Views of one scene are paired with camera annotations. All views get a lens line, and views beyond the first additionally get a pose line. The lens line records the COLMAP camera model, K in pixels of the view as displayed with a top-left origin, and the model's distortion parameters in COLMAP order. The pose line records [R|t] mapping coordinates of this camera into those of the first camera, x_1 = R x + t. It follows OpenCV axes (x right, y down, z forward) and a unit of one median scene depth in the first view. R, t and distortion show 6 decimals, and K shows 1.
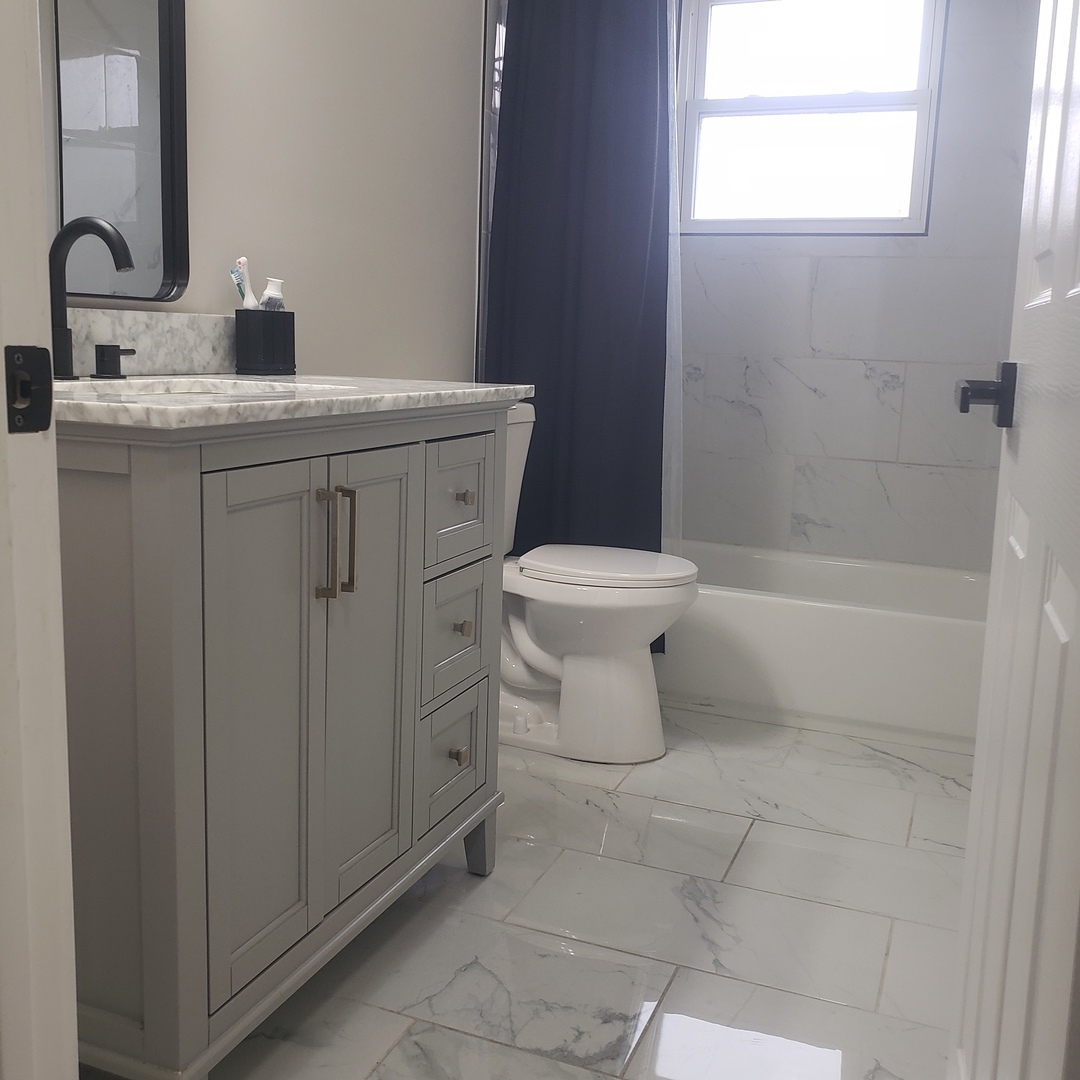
lens RADIAL K [[1141.1, 0, 508.0], [0, 1141.1, 515.2], [0, 0, 1]] dist [0.023830, 0.000000]
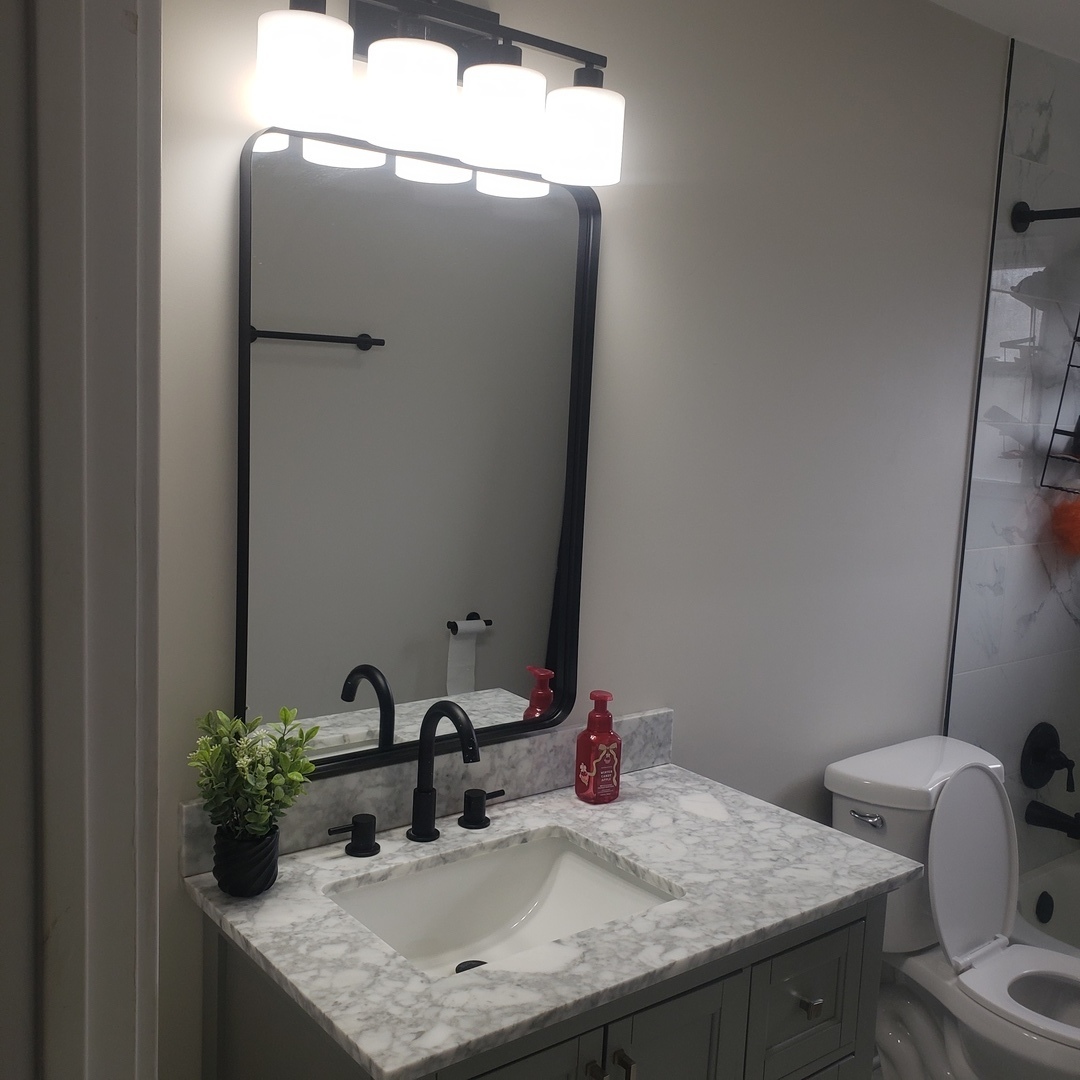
lens RADIAL K [[1141.1, 0, 527.8], [0, 1141.1, 527.8], [0, 0, 1]] dist [0.023830, 0.000000]
pose [[0.875115, 0.067249, -0.479219, 0.163756], [-0.089562, 0.995696, -0.023825, -0.325350], [0.475554, 0.063770, 0.877372, 0.061586]]
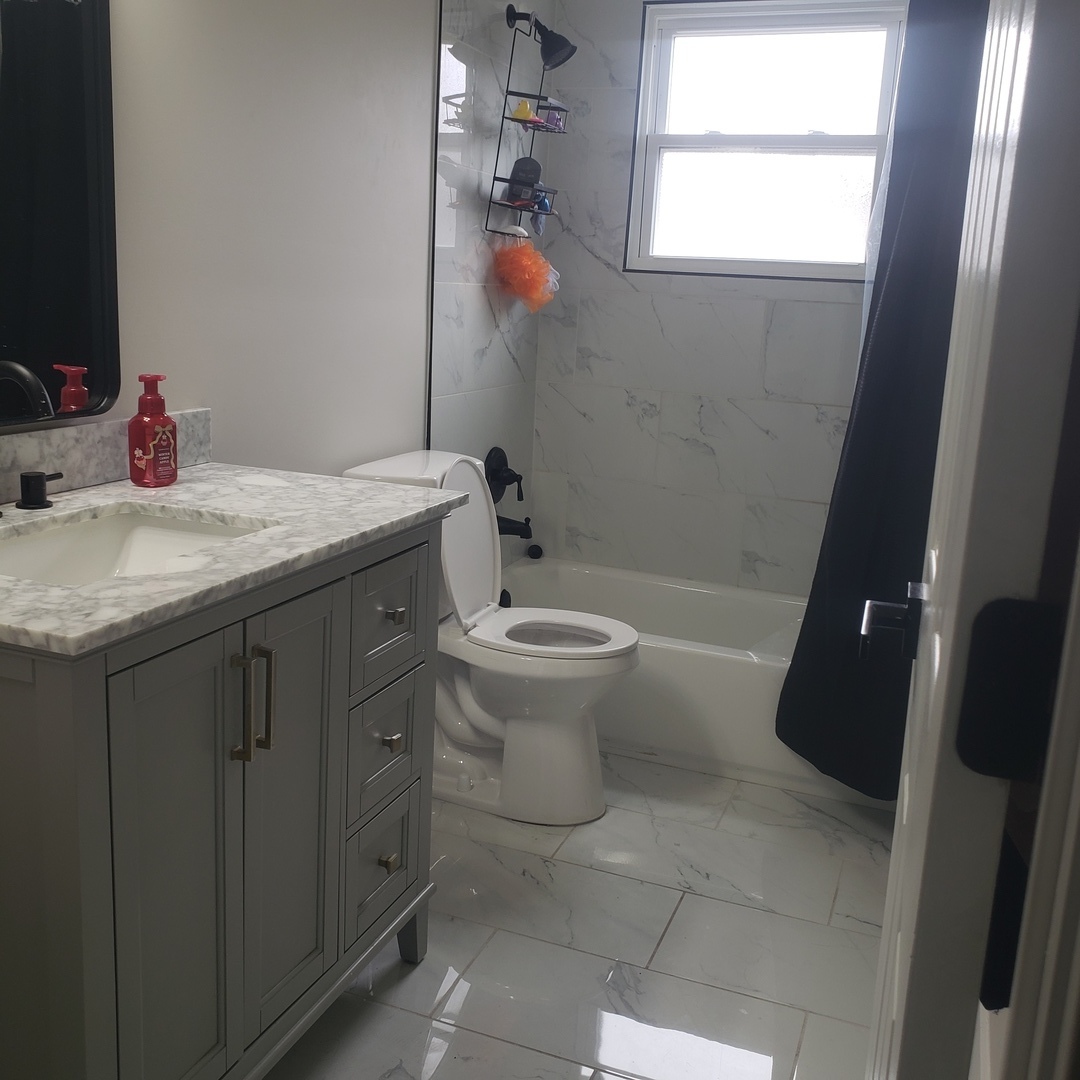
lens RADIAL K [[1141.1, 0, 514.7], [0, 1141.1, 523.0], [0, 0, 1]] dist [0.023830, 0.000000]
pose [[0.999688, 0.010750, 0.022543, 0.042553], [-0.011919, 0.998556, 0.052375, -0.141673], [-0.021947, -0.052627, 0.998373, -0.009388]]
